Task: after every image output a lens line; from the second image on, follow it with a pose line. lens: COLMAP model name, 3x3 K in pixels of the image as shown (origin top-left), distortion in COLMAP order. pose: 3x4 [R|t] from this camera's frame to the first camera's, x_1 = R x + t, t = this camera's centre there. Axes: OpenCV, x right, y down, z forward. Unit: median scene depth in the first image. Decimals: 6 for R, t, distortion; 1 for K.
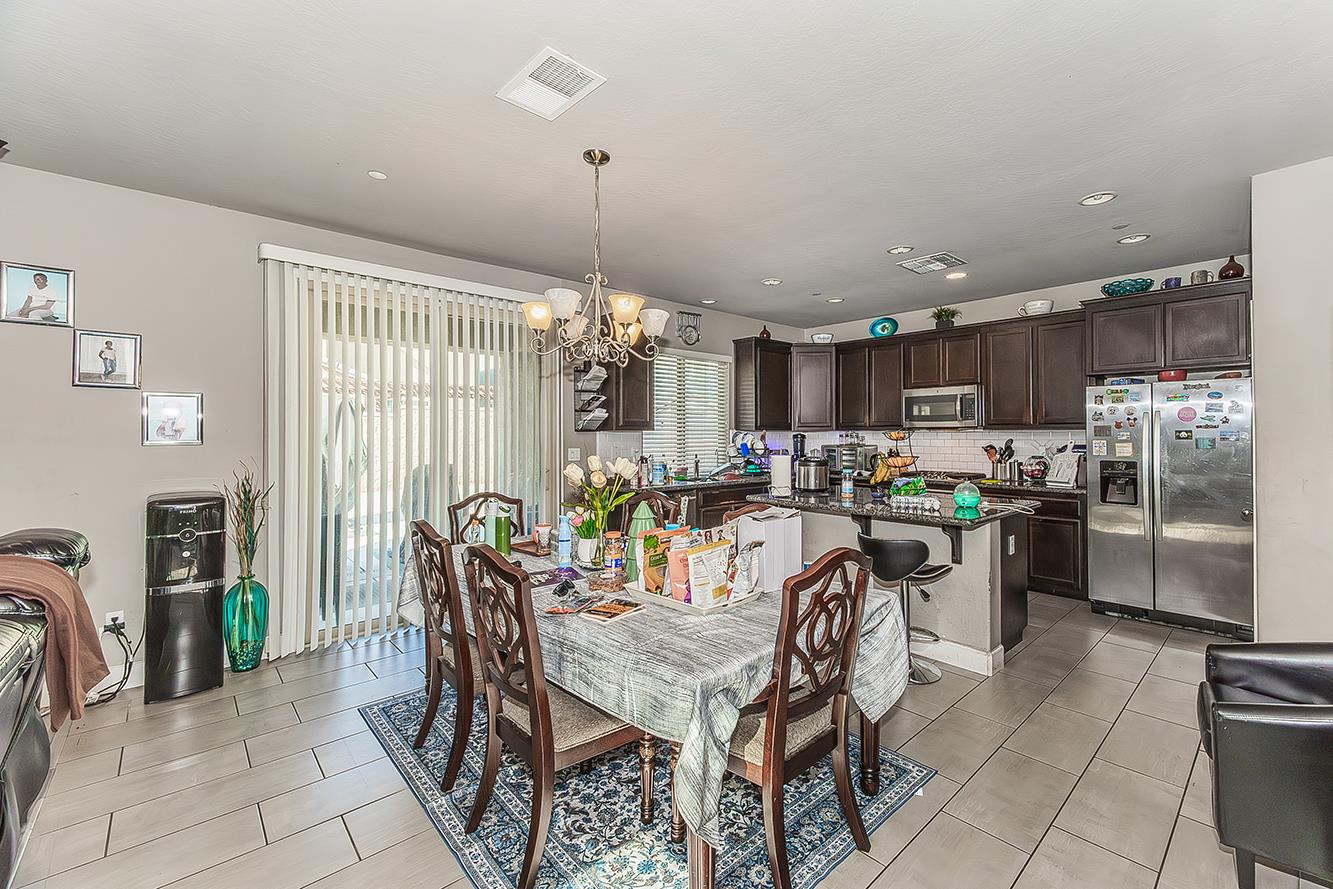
lens RADIAL K [[562.3, 0, 707.8], [0, 562.3, 430.1], [0, 0, 1]] dist [0.008835, 0.000259]
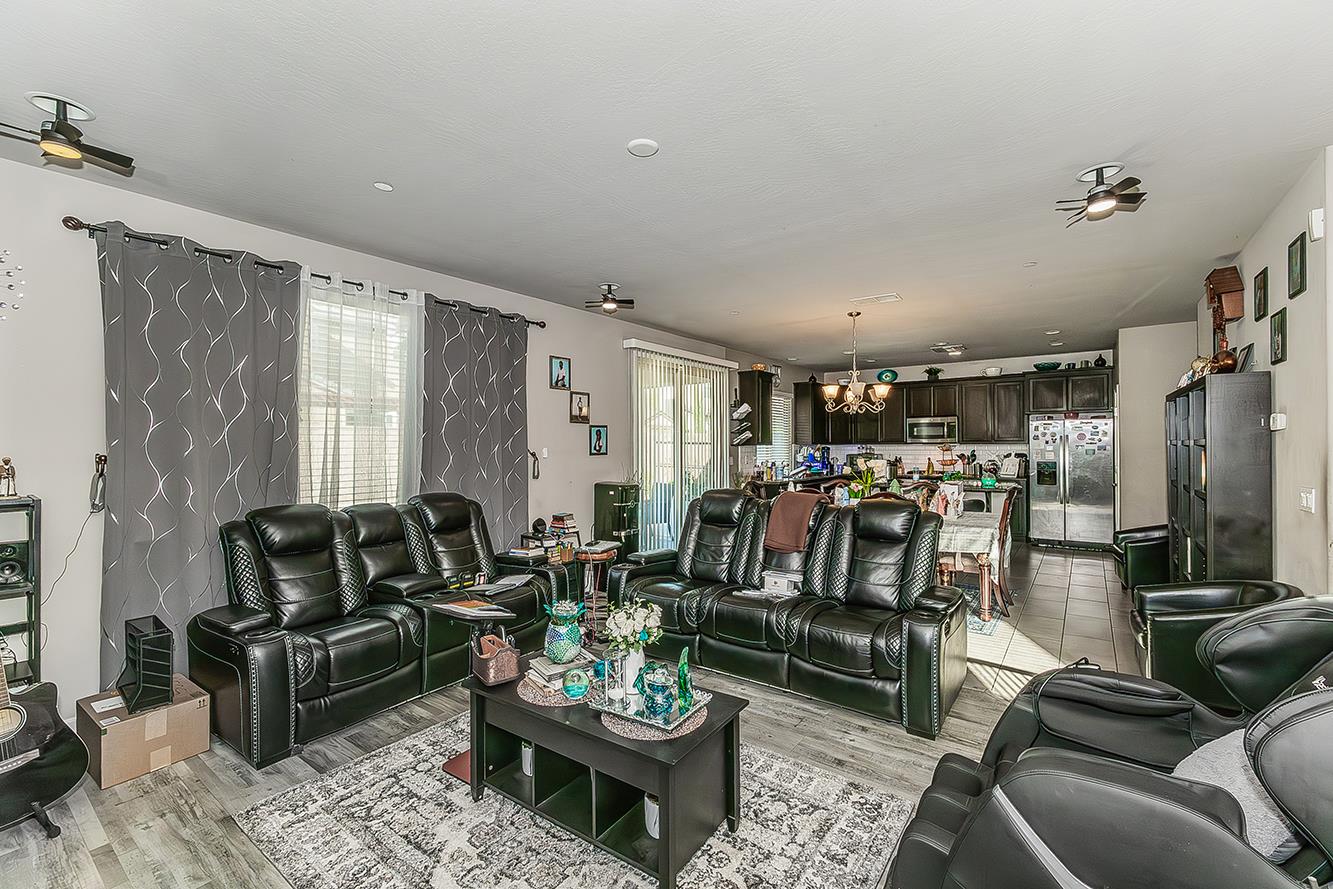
lens RADIAL K [[562.3, 0, 678.5], [0, 562.3, 442.5], [0, 0, 1]] dist [0.008835, 0.000259]
pose [[0.983513, -0.000098, 0.180840, -0.629273], [-0.000503, 0.999994, 0.003279, -0.010767], [-0.180839, -0.003316, 0.983507, -0.474914]]
